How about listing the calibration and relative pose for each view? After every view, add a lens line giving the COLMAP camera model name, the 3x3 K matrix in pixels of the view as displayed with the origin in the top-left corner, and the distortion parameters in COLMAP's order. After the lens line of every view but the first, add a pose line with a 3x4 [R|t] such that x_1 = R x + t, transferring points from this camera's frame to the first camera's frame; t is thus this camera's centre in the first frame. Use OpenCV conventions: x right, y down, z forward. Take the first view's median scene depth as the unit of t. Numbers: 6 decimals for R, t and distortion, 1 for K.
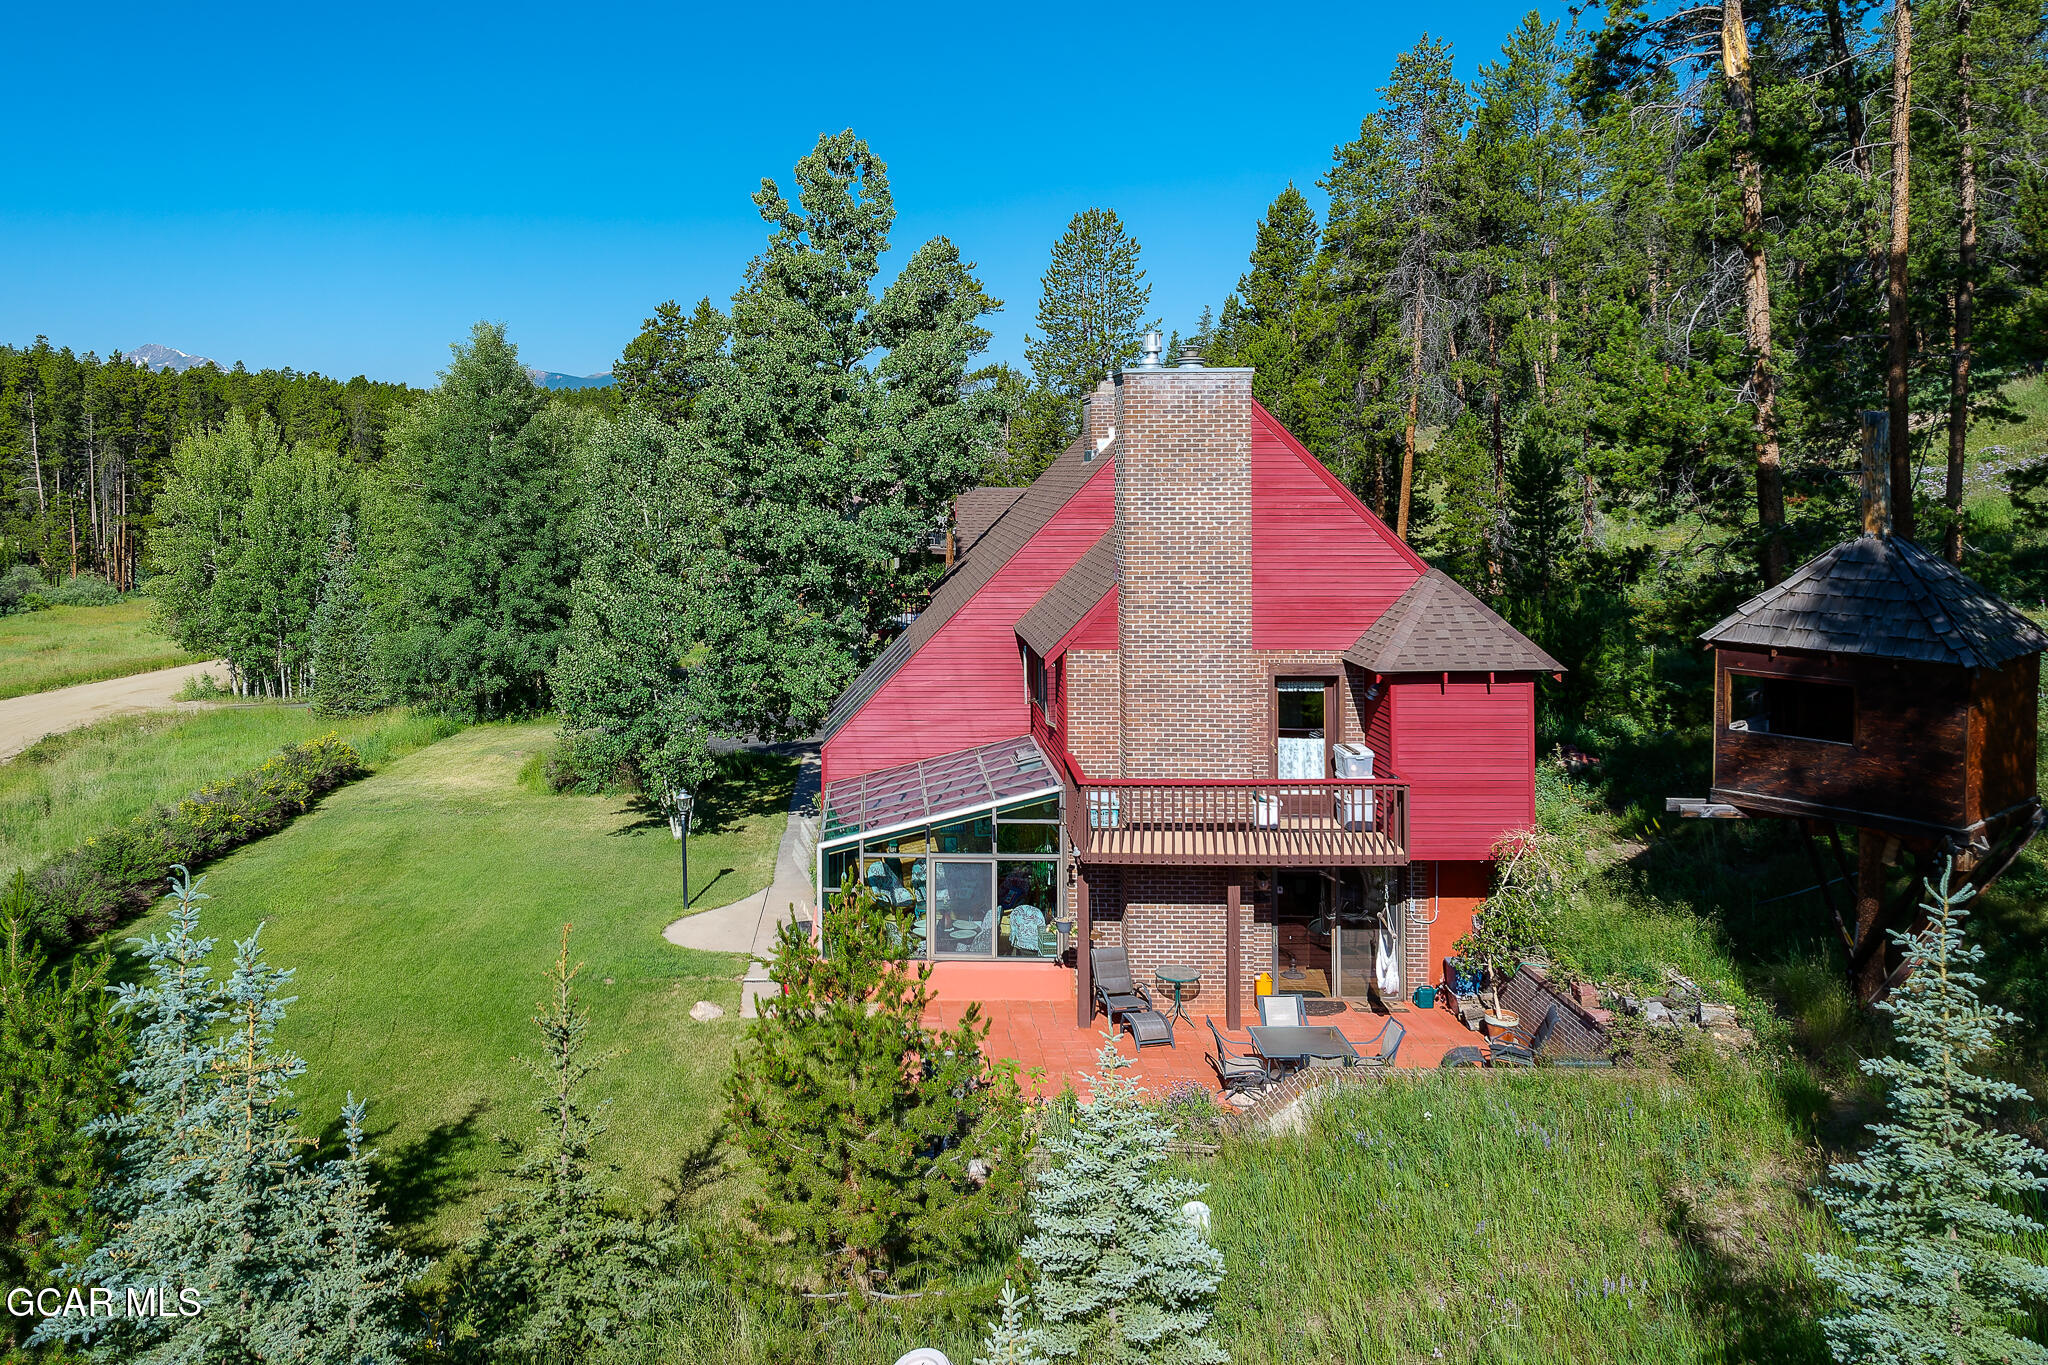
lens RADIAL K [[1573.0, 0, 844.6], [0, 1573.0, 454.4], [0, 0, 1]] dist [0.007714, 0.005147]
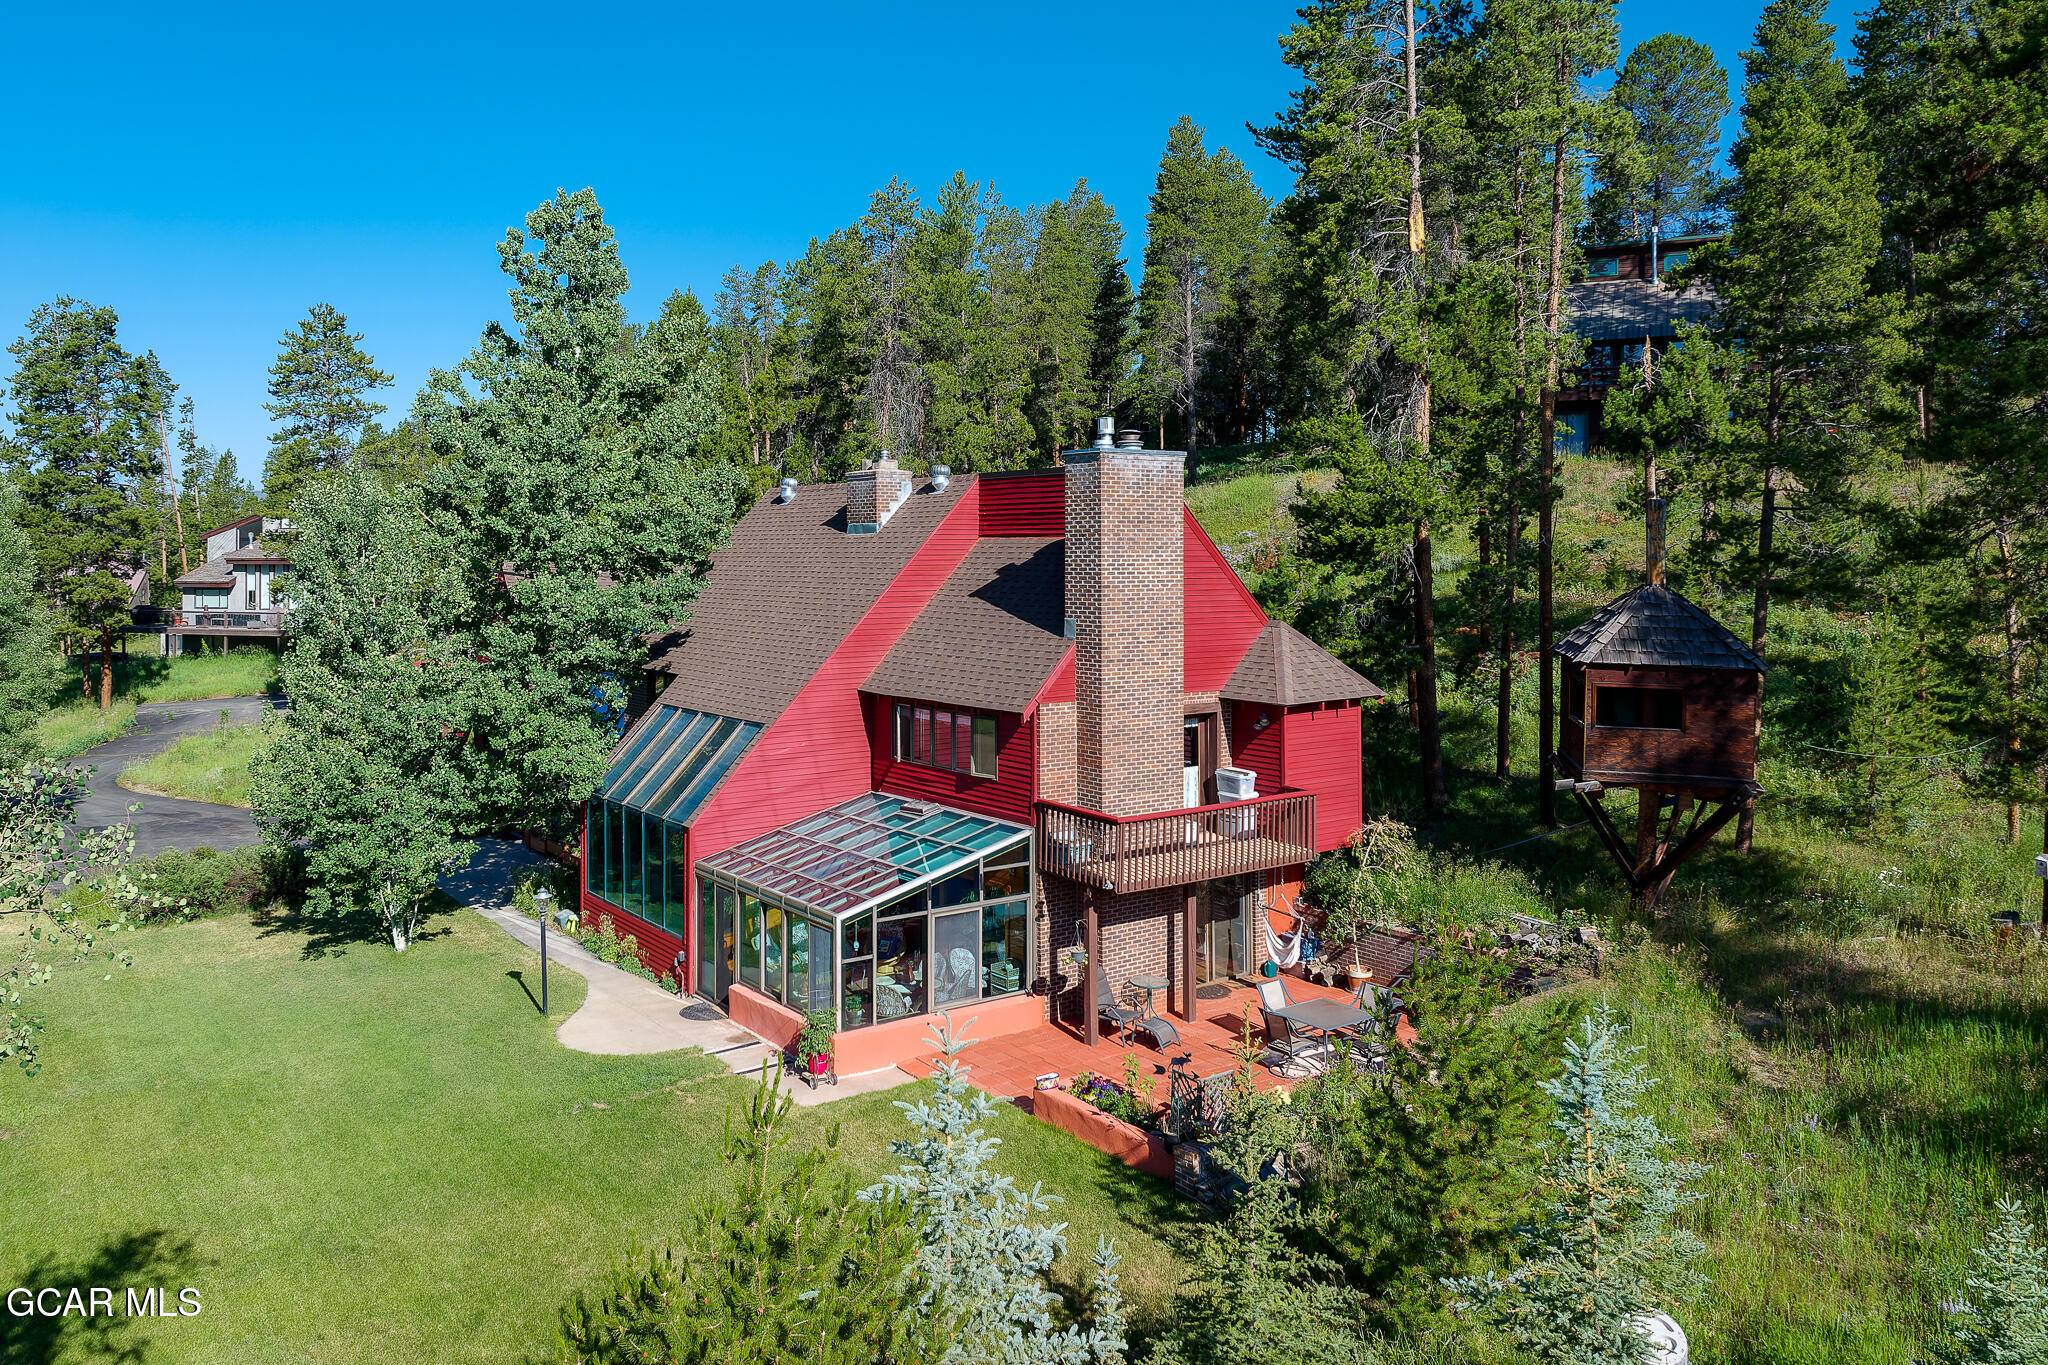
lens RADIAL K [[1456.0, 0, 885.1], [0, 1456.0, 543.4], [0, 0, 1]] dist [-0.003704, 0.000490]
pose [[0.817465, 0.006049, 0.575946, -0.502795], [-0.007619, 0.999971, 0.000311, 0.013215], [-0.575928, -0.004643, 0.817487, 0.230276]]
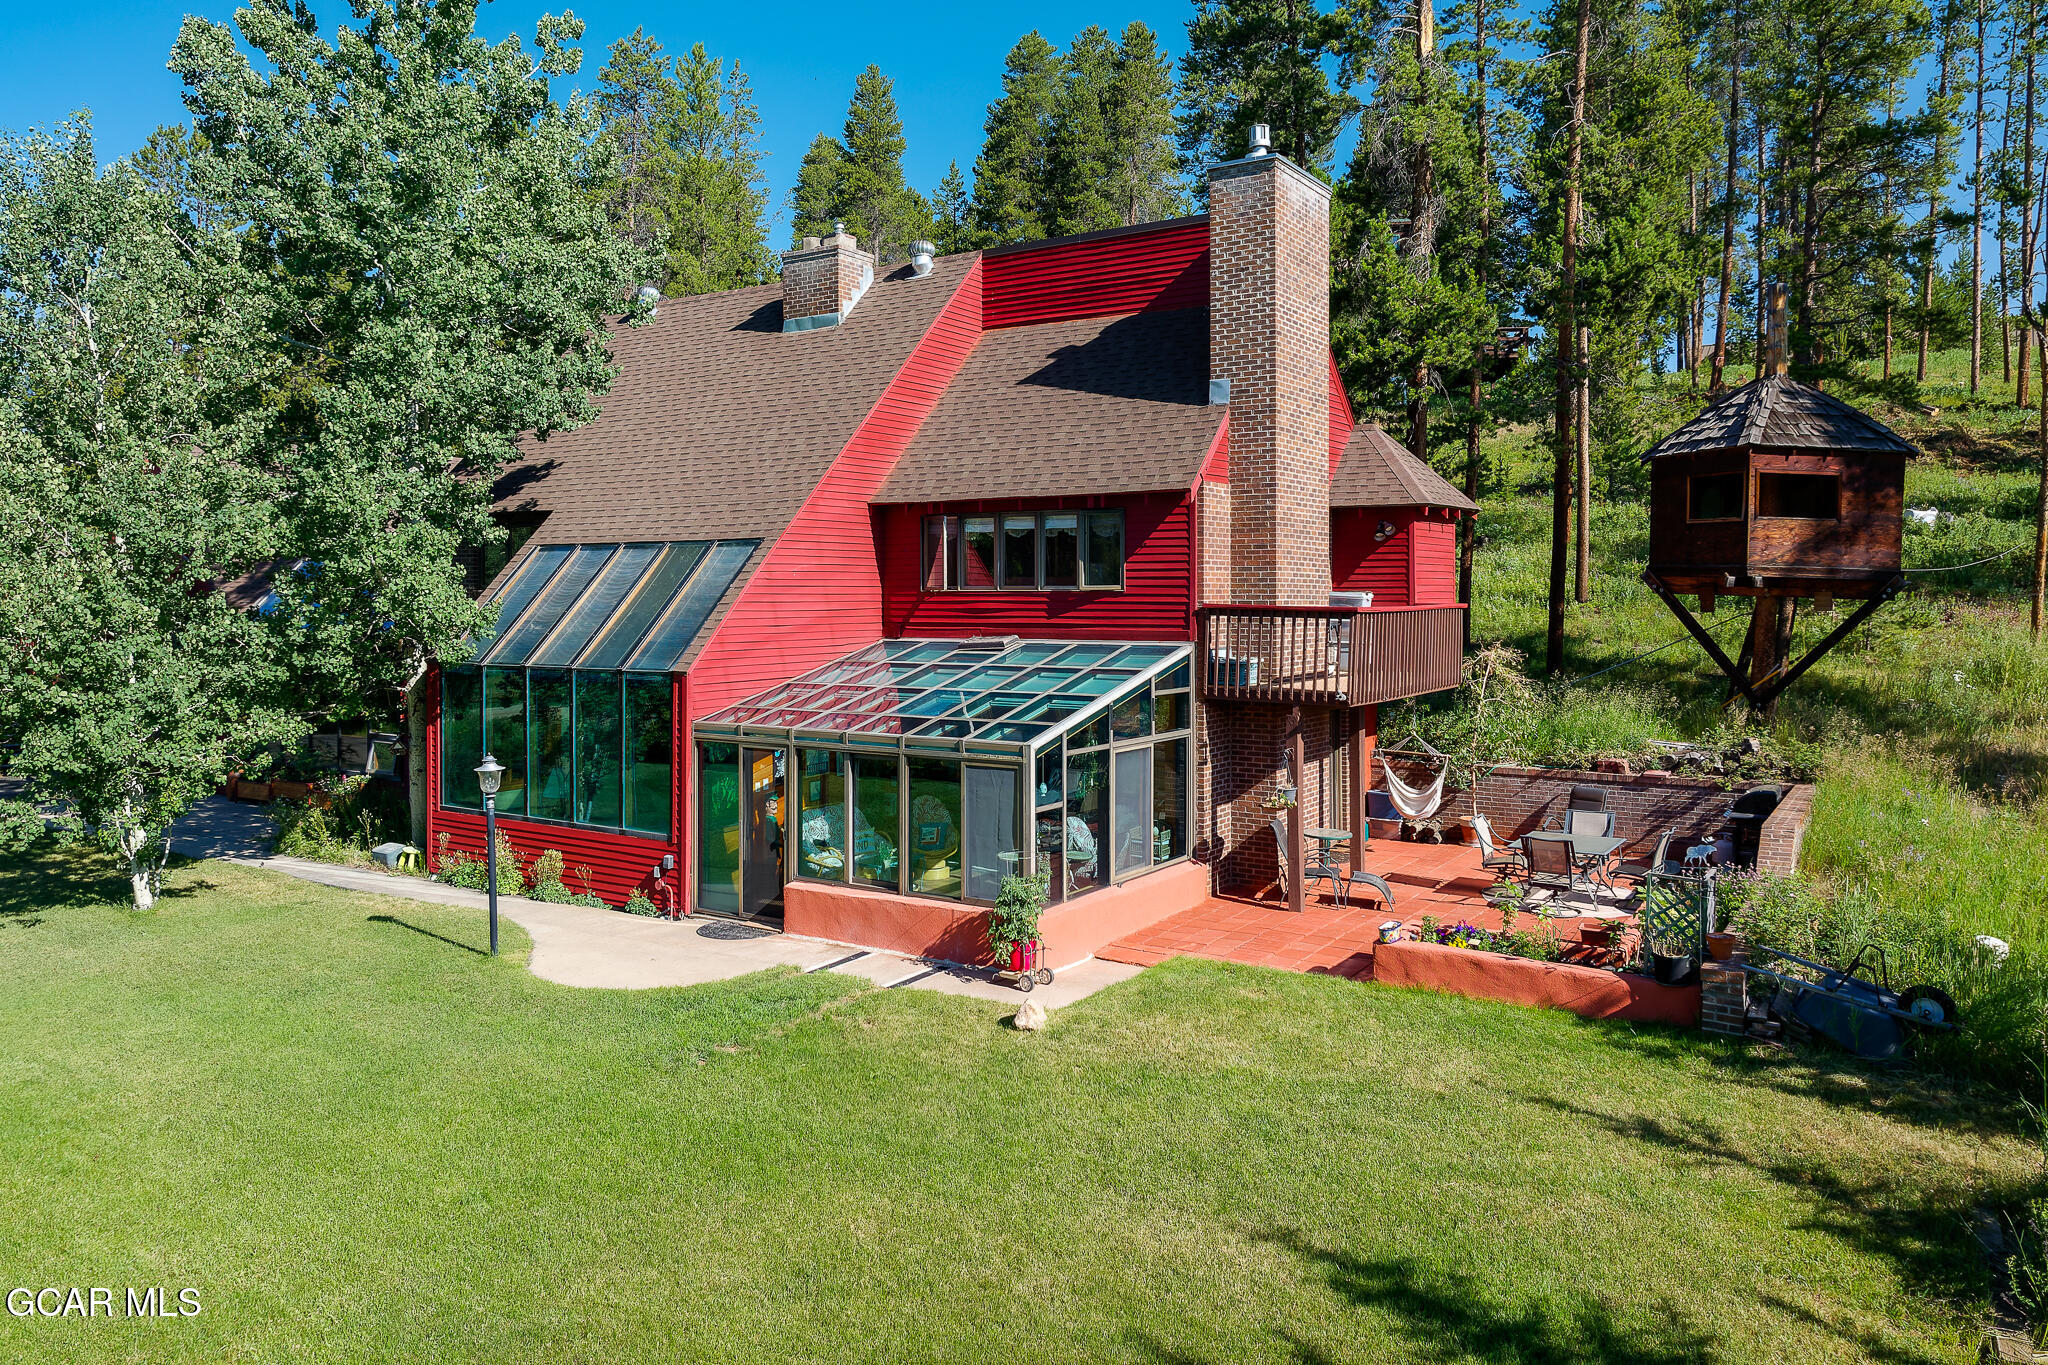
lens RADIAL K [[1424.6, 0, 975.4], [0, 1424.6, 581.0], [0, 0, 1]] dist [0.009510, 0.005413]
pose [[0.533667, 0.016025, 0.845543, -0.530886], [-0.013891, 0.999852, -0.010182, 0.178706], [-0.845580, -0.006312, 0.533811, 0.670999]]
